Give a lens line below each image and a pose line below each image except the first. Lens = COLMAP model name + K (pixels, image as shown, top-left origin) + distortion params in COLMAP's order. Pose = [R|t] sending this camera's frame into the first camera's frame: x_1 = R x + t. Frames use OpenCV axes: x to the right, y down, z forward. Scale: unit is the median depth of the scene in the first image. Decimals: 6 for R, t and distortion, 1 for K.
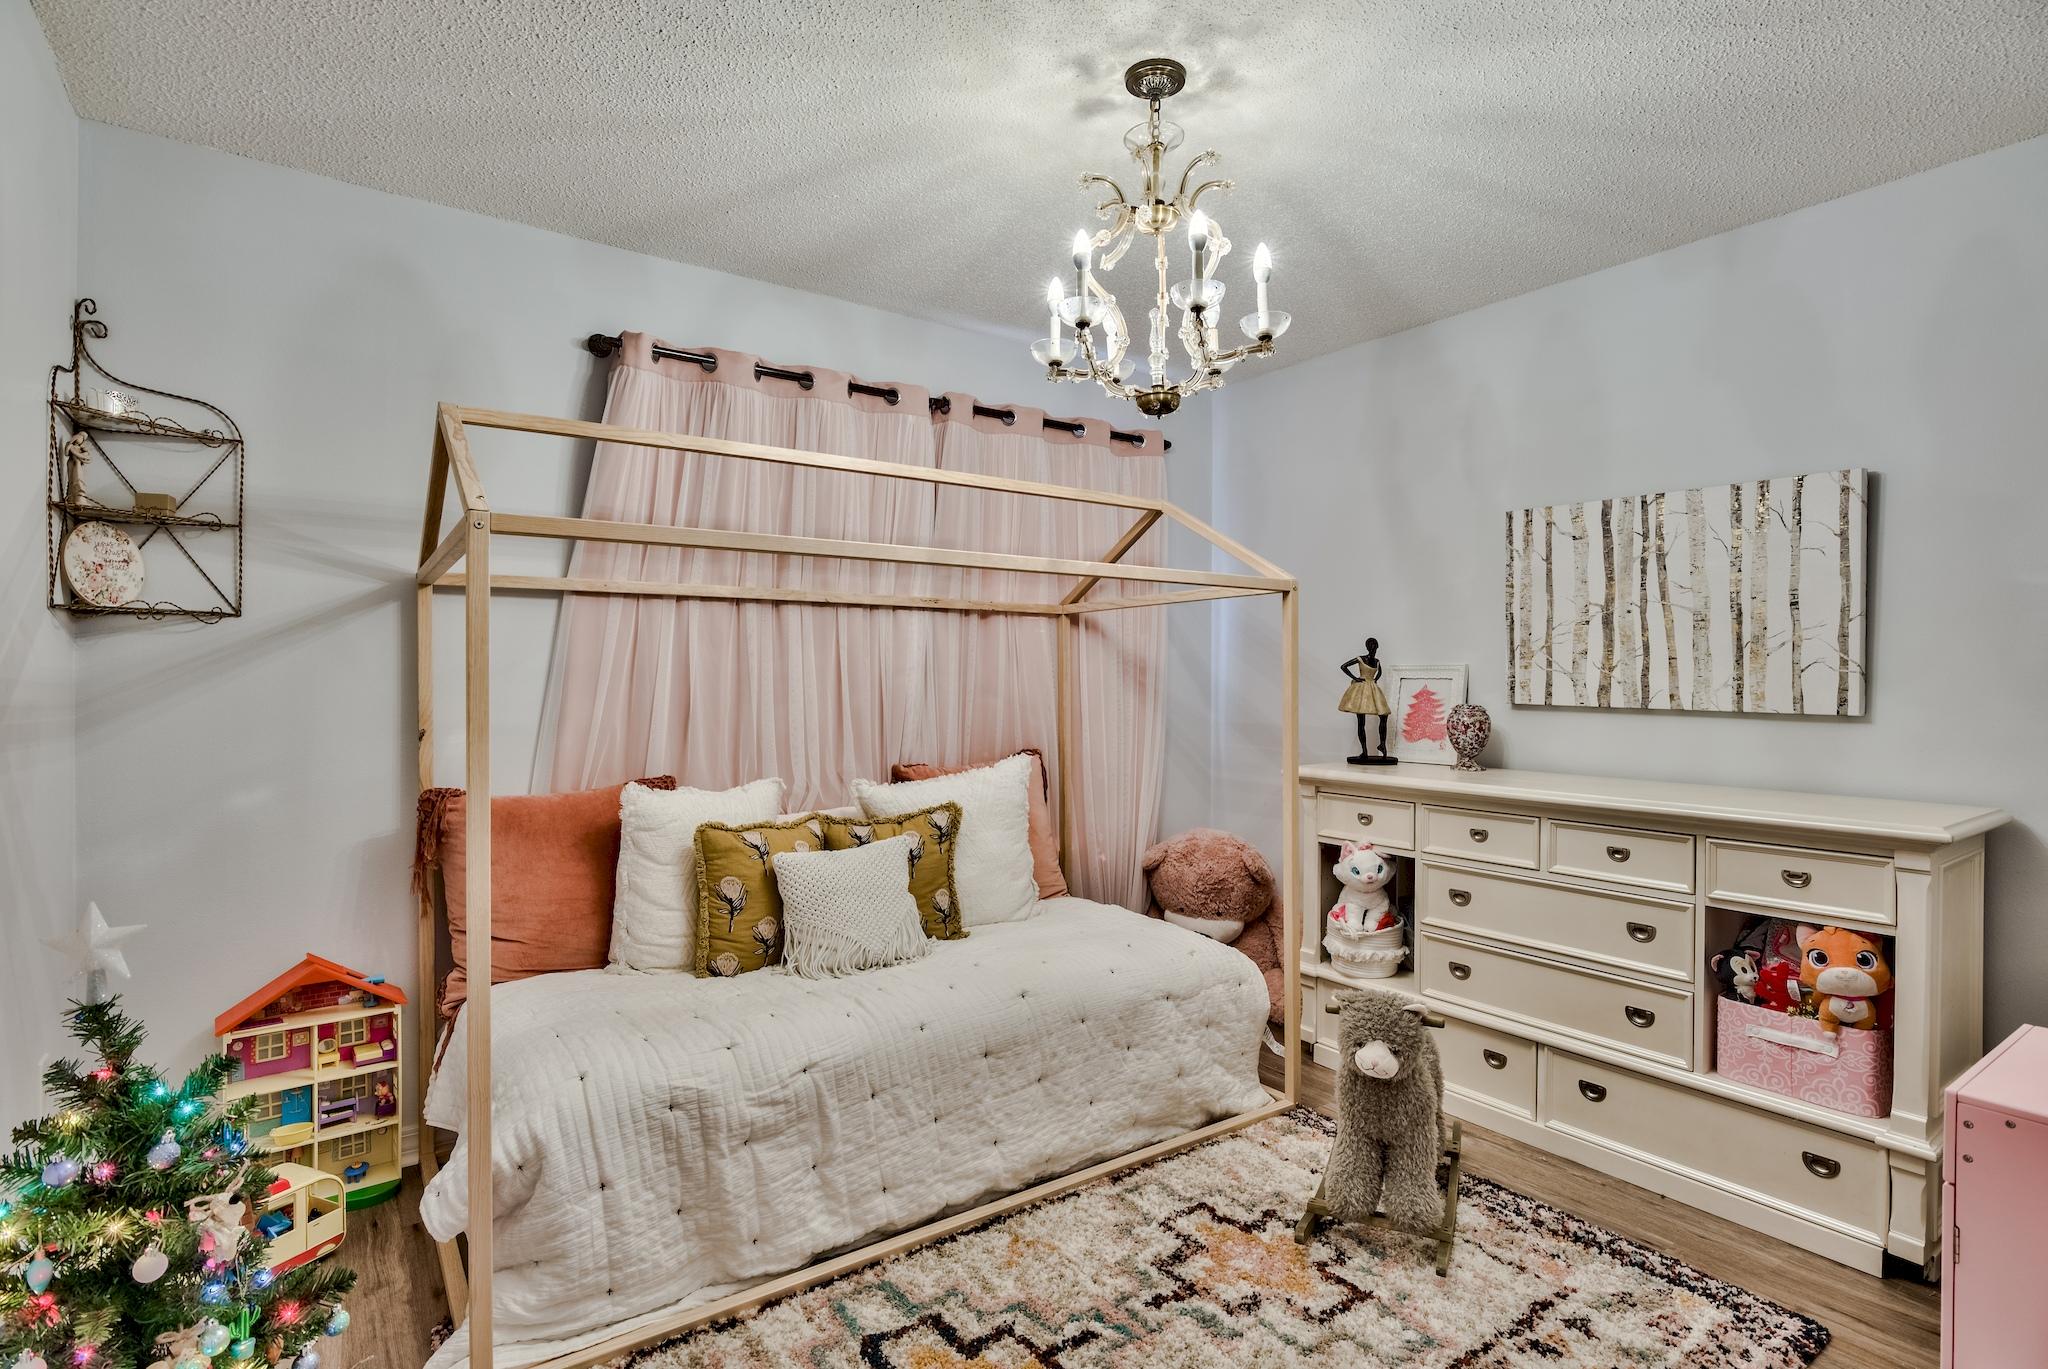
lens RADIAL K [[1042.6, 0, 1042.9], [0, 1042.6, 668.4], [0, 0, 1]] dist [-0.000612, -0.000264]
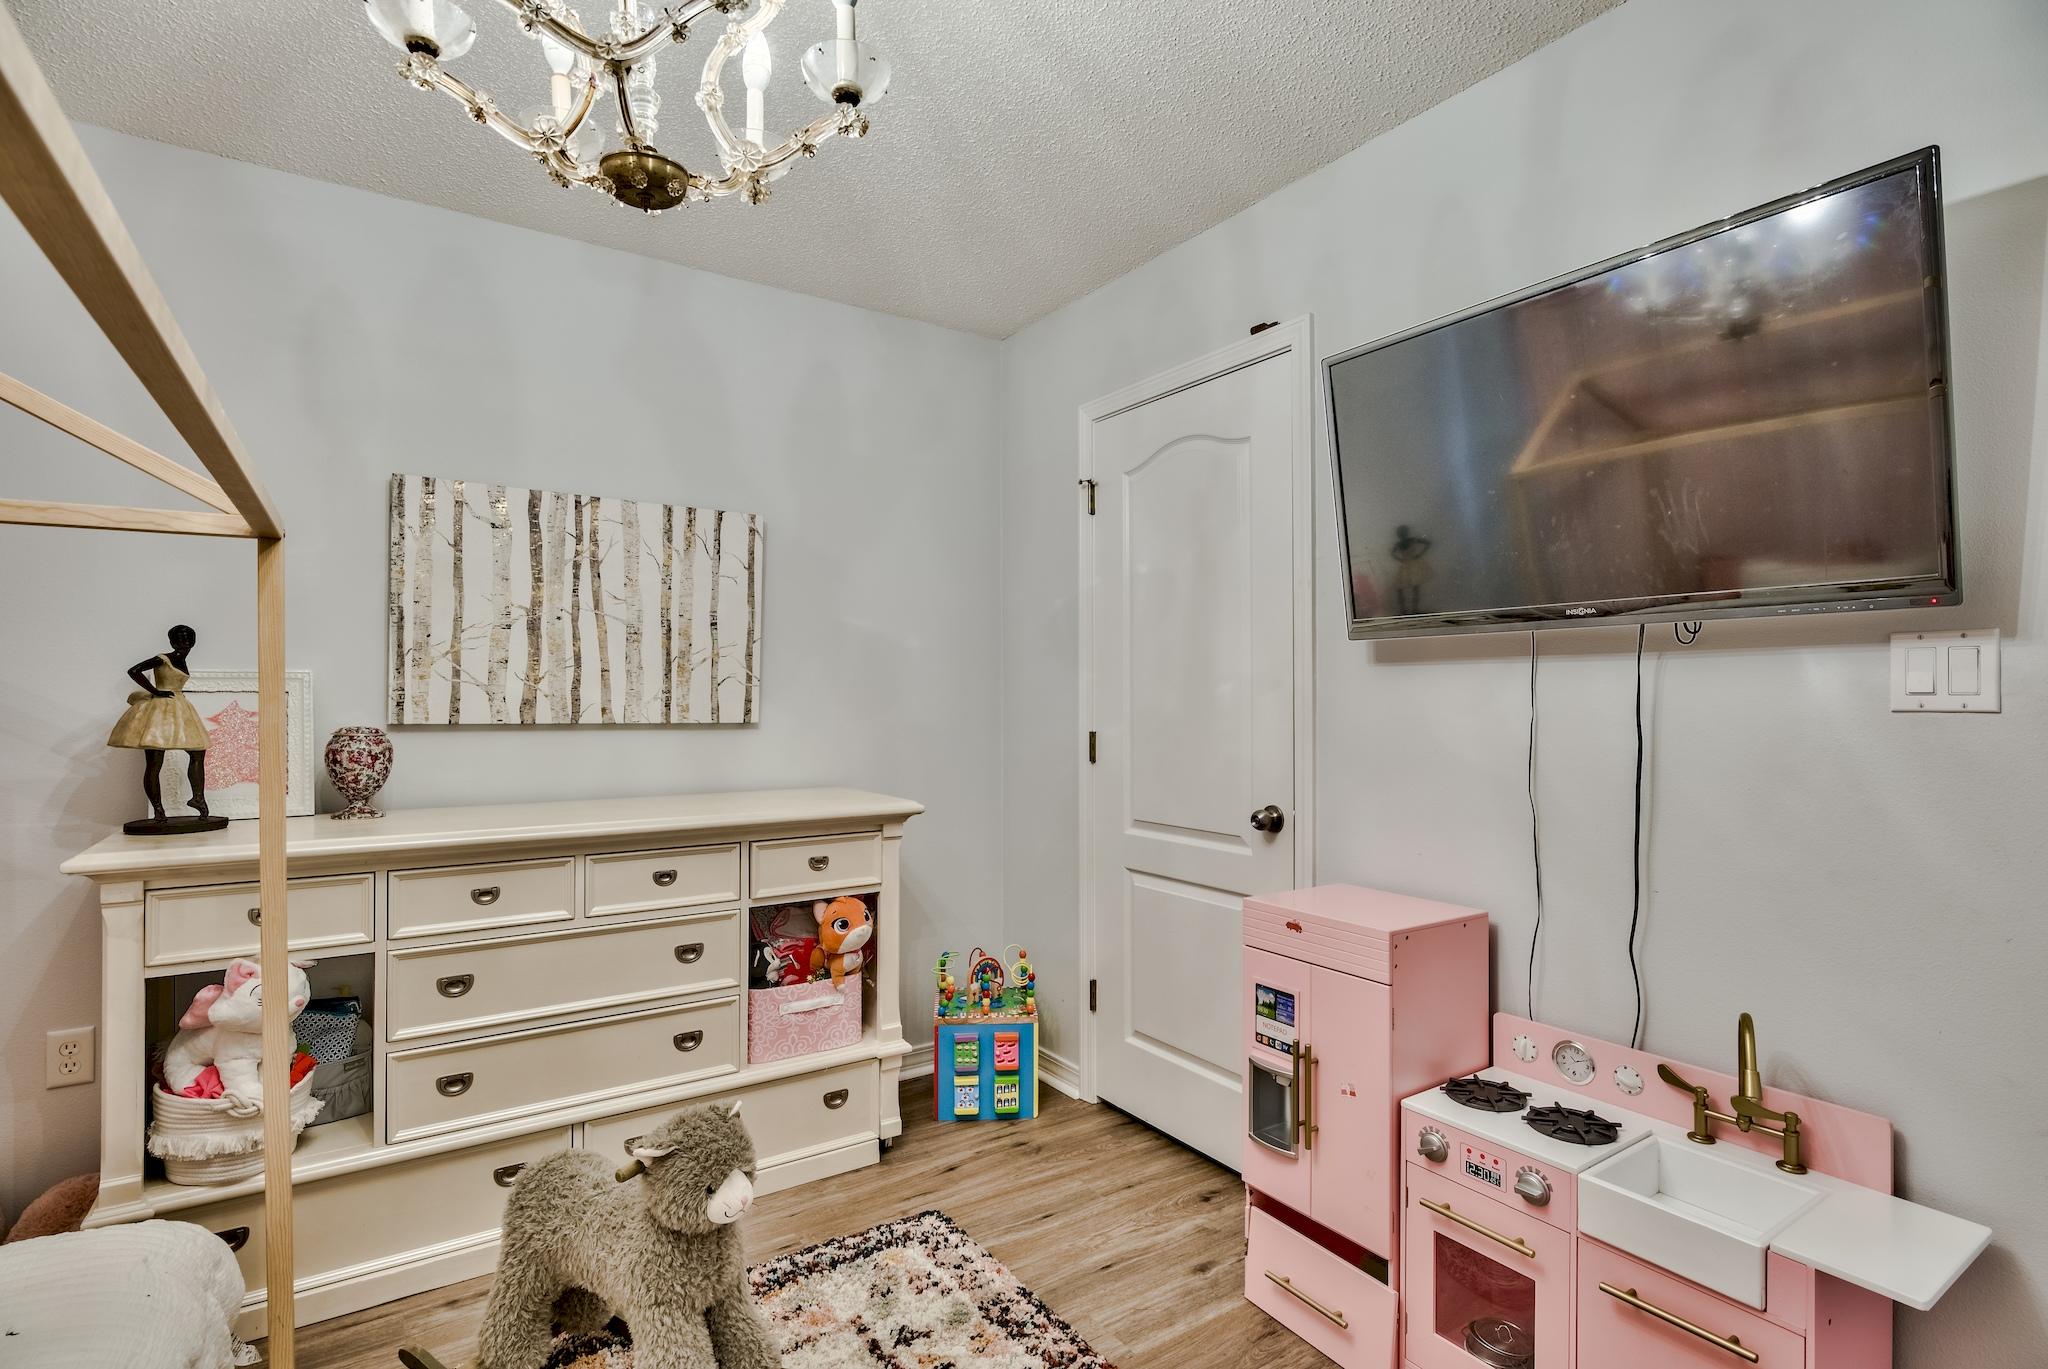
lens RADIAL K [[978.1, 0, 1021.4], [0, 978.1, 688.6], [0, 0, 1]] dist [-0.000058, -0.000400]
pose [[0.042734, 0.005277, 0.999073, -0.282074], [-0.008212, 0.999954, -0.004931, 0.008258], [-0.999053, -0.007994, 0.042775, 0.572250]]
